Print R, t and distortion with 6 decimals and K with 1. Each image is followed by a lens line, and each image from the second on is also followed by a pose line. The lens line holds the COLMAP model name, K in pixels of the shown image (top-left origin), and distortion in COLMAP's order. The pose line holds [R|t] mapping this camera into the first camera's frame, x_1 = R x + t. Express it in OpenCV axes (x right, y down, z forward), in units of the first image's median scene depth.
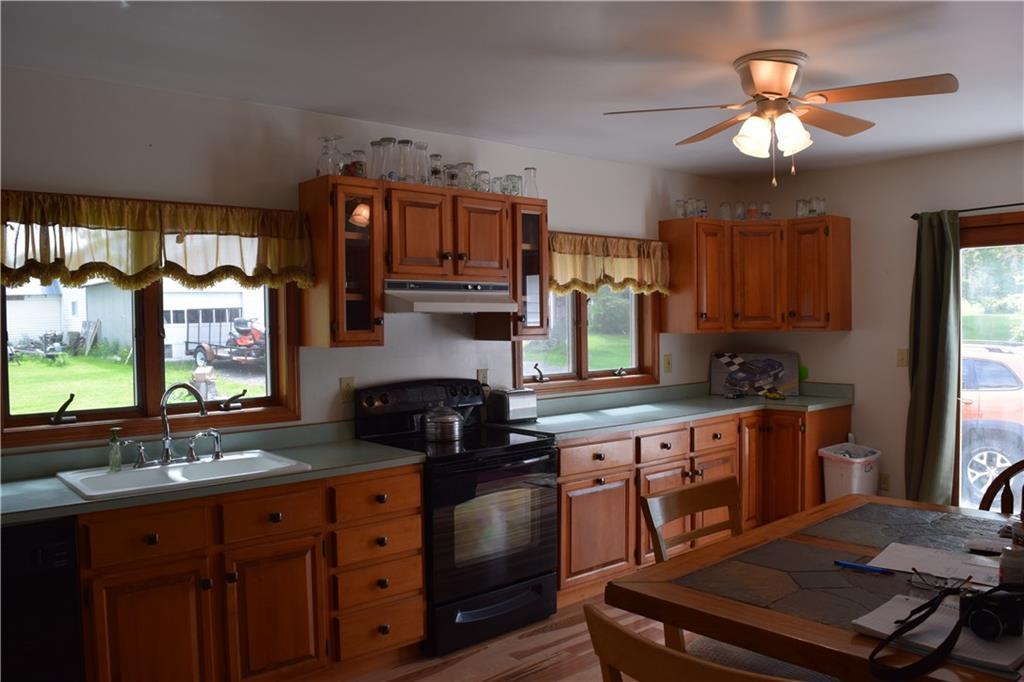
lens RADIAL K [[793.5, 0, 512.0], [0, 793.5, 341.0], [0, 0, 1]] dist [-0.101215, 0.002661]
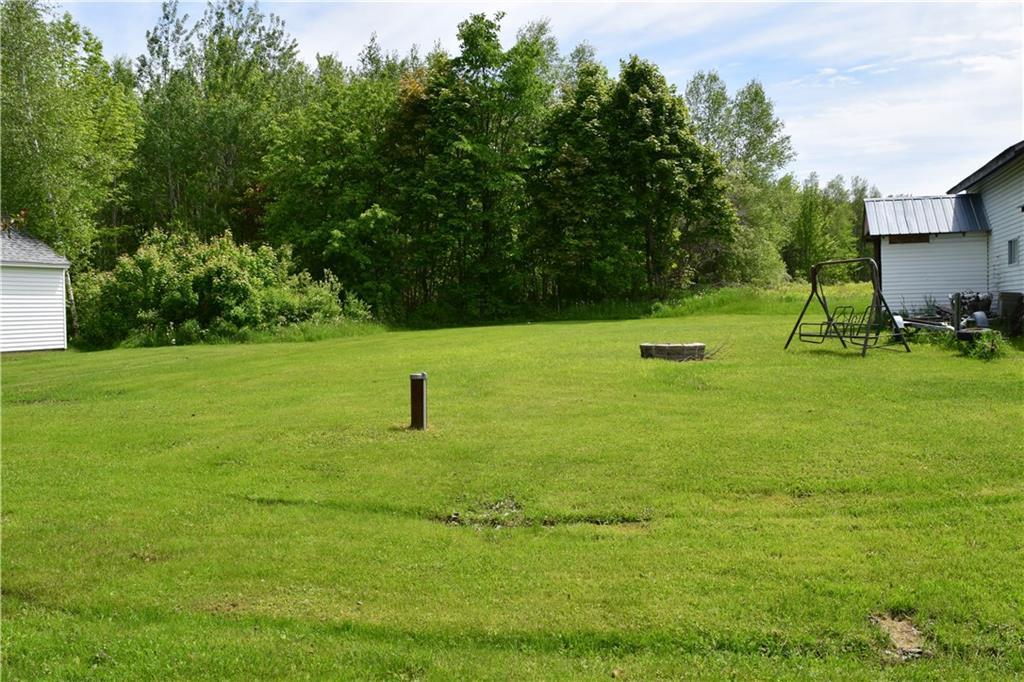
lens RADIAL K [[921.7, 0, 512.0], [0, 921.7, 341.0], [0, 0, 1]] dist [-0.085095, 0.011949]
pose [[0.526685, 0.038508, -0.849188, -0.241292], [-0.016173, 0.999247, 0.035282, 0.006533], [0.849907, -0.004849, 0.526911, 0.407118]]
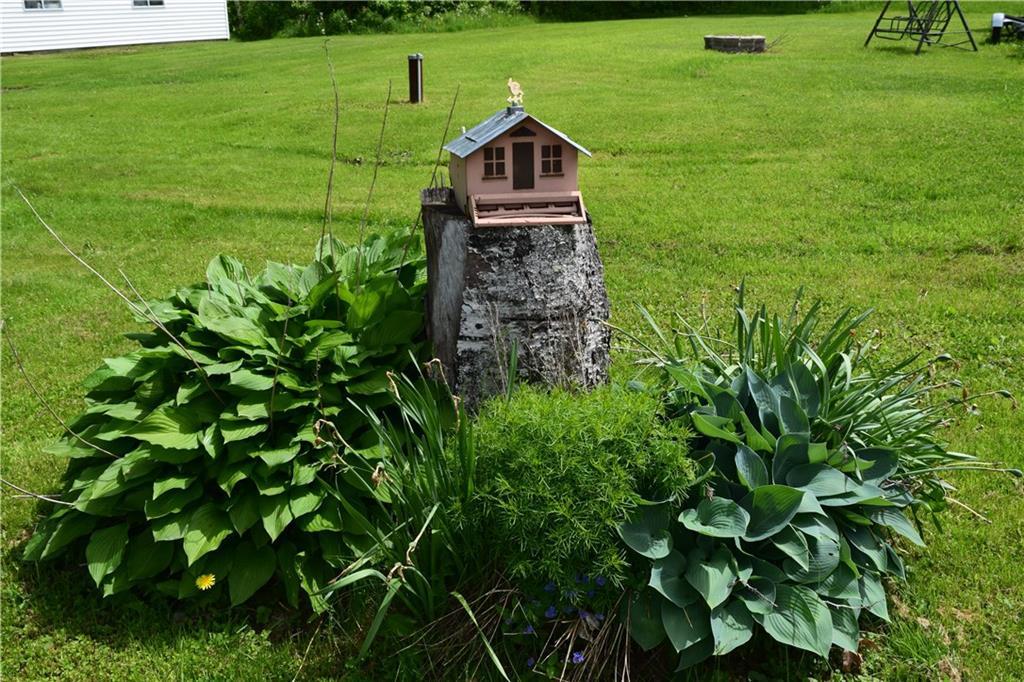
lens RADIAL K [[977.5, 0, 512.0], [0, 977.5, 341.0], [0, 0, 1]] dist [-0.081918, 0.015540]
pose [[0.308886, 0.324719, -0.893950, -0.106239], [-0.019145, 0.941845, 0.335501, 0.006701], [0.950906, -0.086517, 0.297140, 0.471153]]
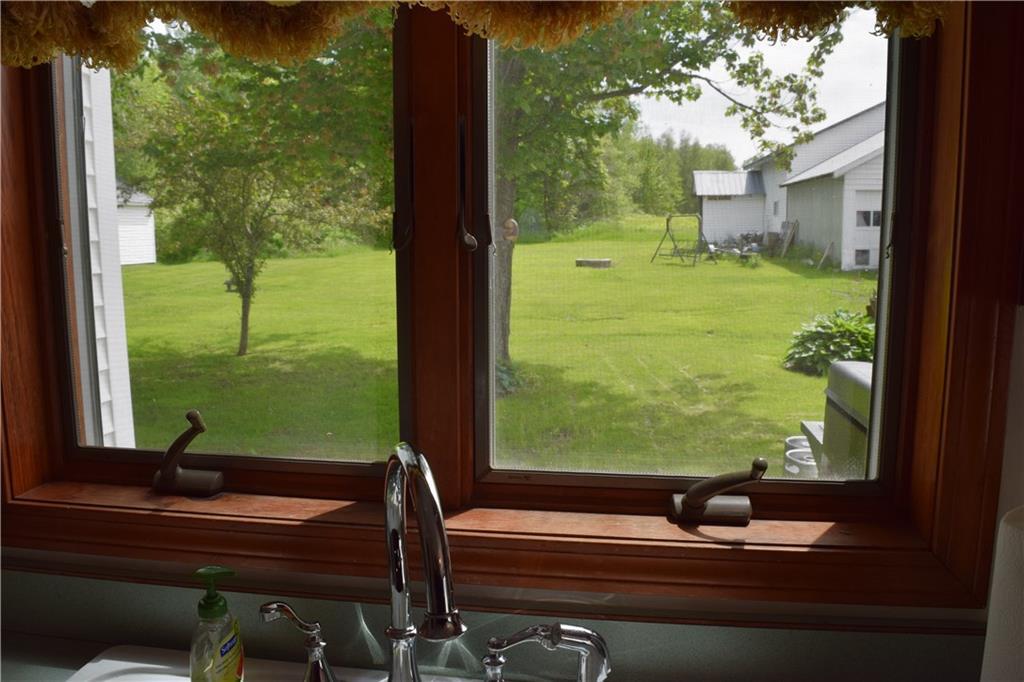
lens RADIAL K [[793.5, 0, 512.0], [0, 793.5, 341.0], [0, 0, 1]] dist [-0.101215, 0.002661]
pose [[0.651453, 0.120250, -0.749099, -0.028085], [-0.027027, 0.990411, 0.135483, -0.001258], [0.758207, -0.068015, 0.648456, 0.105034]]
